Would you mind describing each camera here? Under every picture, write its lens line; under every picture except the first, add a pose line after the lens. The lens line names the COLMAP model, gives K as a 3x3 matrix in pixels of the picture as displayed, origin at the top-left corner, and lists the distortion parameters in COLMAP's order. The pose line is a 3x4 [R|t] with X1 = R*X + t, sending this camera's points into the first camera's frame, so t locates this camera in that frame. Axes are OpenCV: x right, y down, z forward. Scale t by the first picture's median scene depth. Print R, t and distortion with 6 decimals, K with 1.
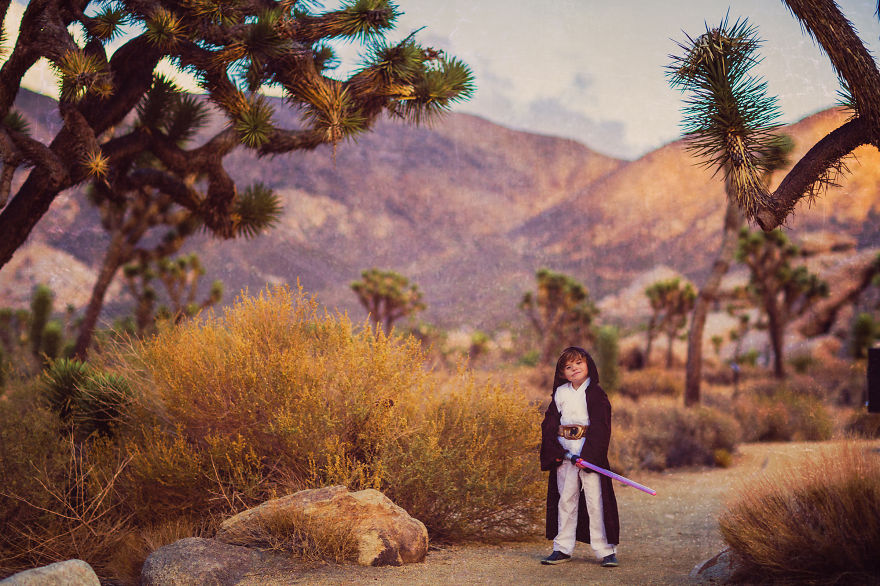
lens RADIAL K [[2450.3, 0, 440.0], [0, 2450.3, 293.0], [0, 0, 1]] dist [-0.050999, 0.905718]
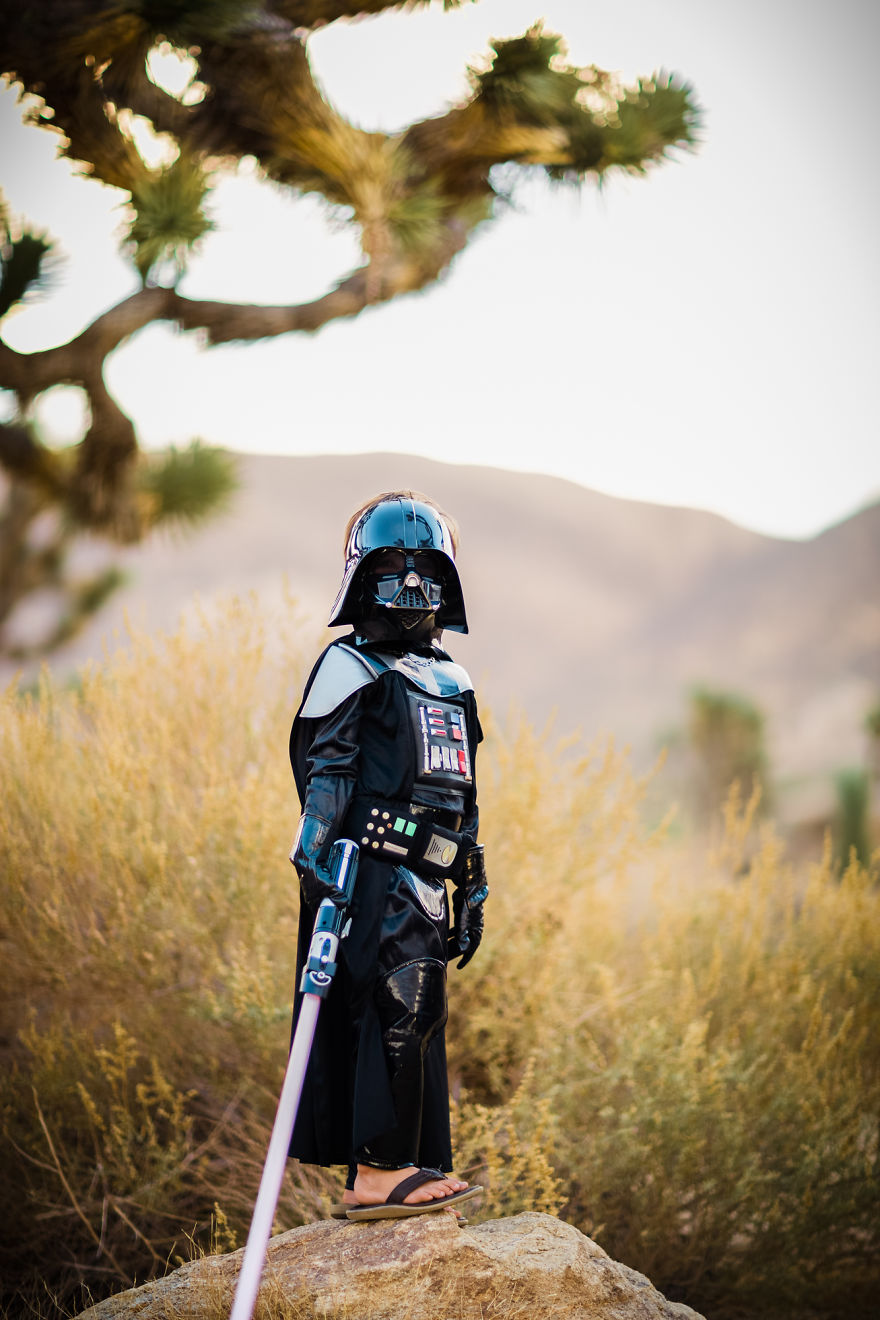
lens RADIAL K [[3675.5, 0, 440.0], [0, 3675.5, 660.0], [0, 0, 1]] dist [-0.050999, 0.905718]
pose [[0.999606, -0.021460, -0.018079, -0.027383], [0.021057, 0.999532, -0.022201, 0.019502], [0.018547, 0.021812, 0.999590, 0.492933]]
